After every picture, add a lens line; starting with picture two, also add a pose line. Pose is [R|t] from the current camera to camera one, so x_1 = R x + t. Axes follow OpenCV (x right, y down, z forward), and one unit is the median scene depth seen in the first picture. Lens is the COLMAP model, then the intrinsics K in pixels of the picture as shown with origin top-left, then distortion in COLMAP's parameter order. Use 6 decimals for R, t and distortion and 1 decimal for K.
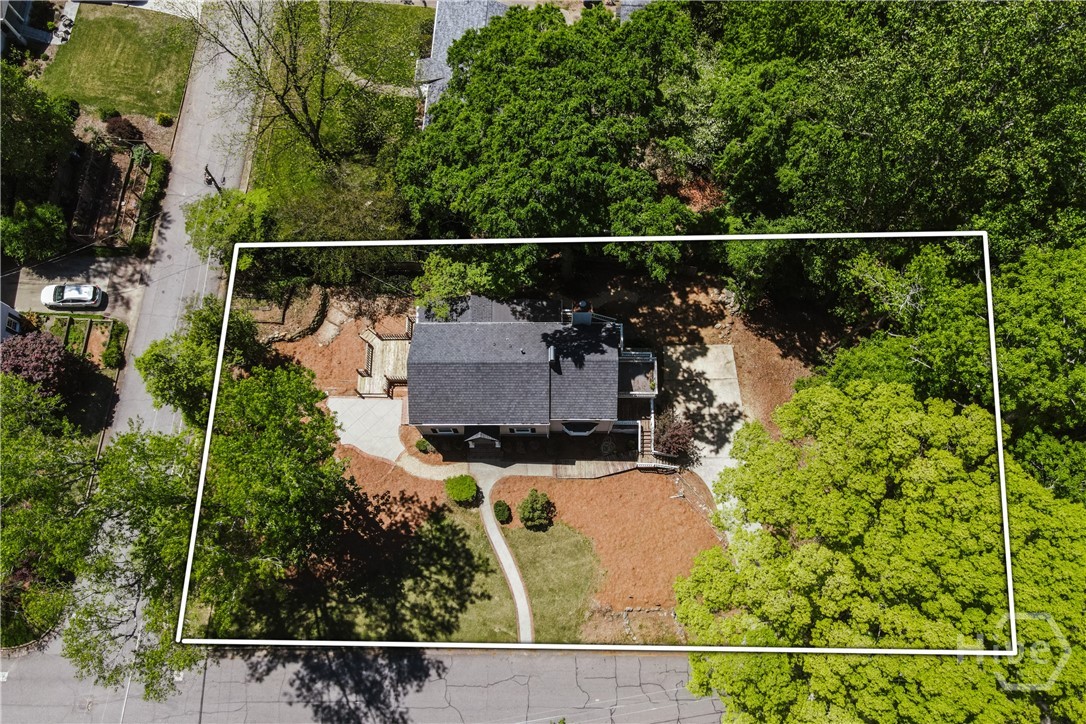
lens RADIAL K [[769.0, 0, 543.0], [0, 769.0, 362.0], [0, 0, 1]] dist [0.031428, -0.002947]
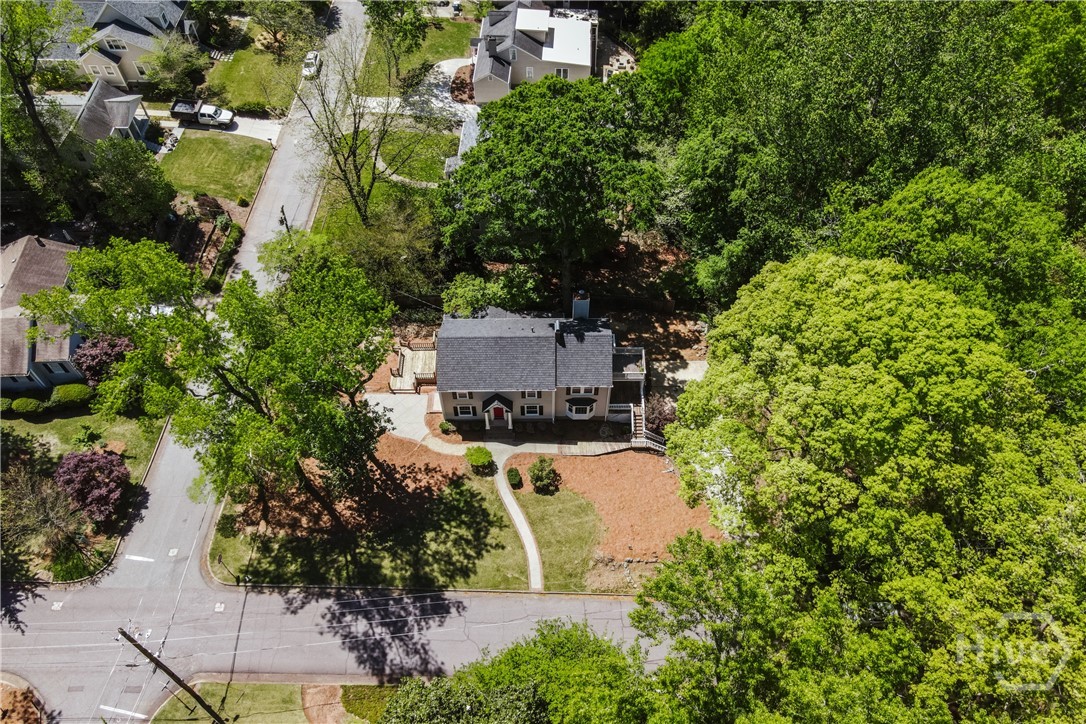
lens RADIAL K [[749.7, 0, 543.0], [0, 749.7, 362.0], [0, 0, 1]] dist [0.003236, 0.002205]
pose [[0.999932, -0.003350, 0.011167, -0.022562], [0.006337, 0.960148, -0.279419, 0.339714], [-0.009786, 0.279470, 0.960104, -0.111812]]
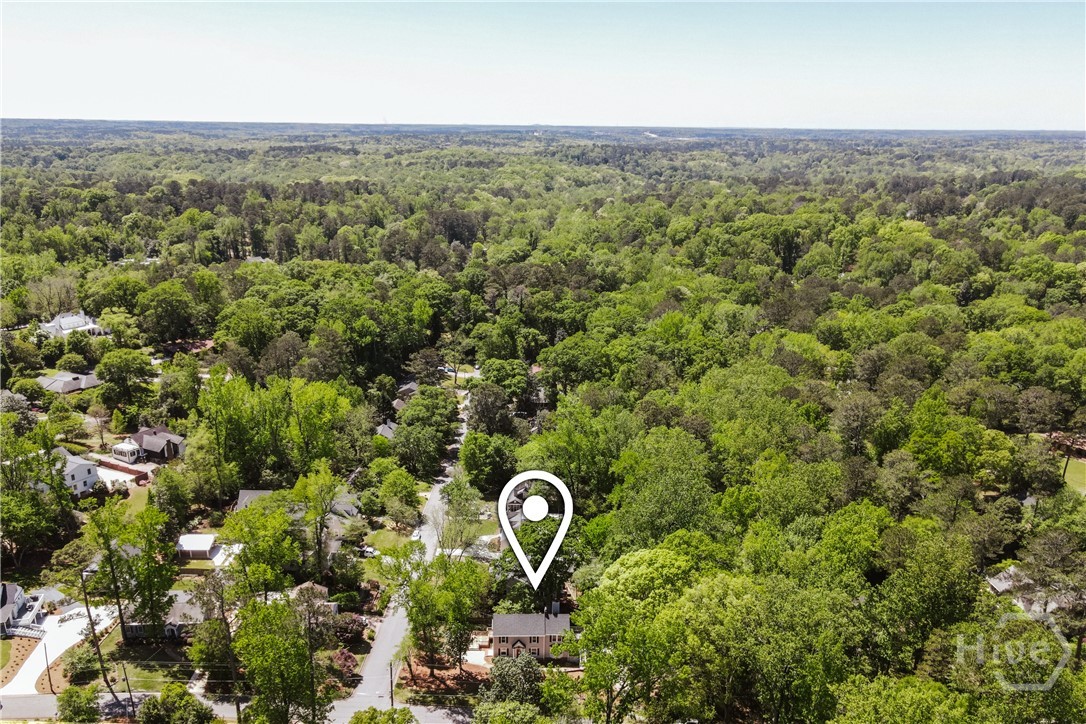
lens RADIAL K [[769.0, 0, 543.0], [0, 769.0, 362.0], [0, 0, 1]] dist [0.031428, -0.002947]
pose [[0.999305, 0.016412, 0.033456, -0.100352], [0.019627, 0.531368, -0.846914, 1.774874], [-0.031677, 0.846982, 0.530677, -1.189935]]
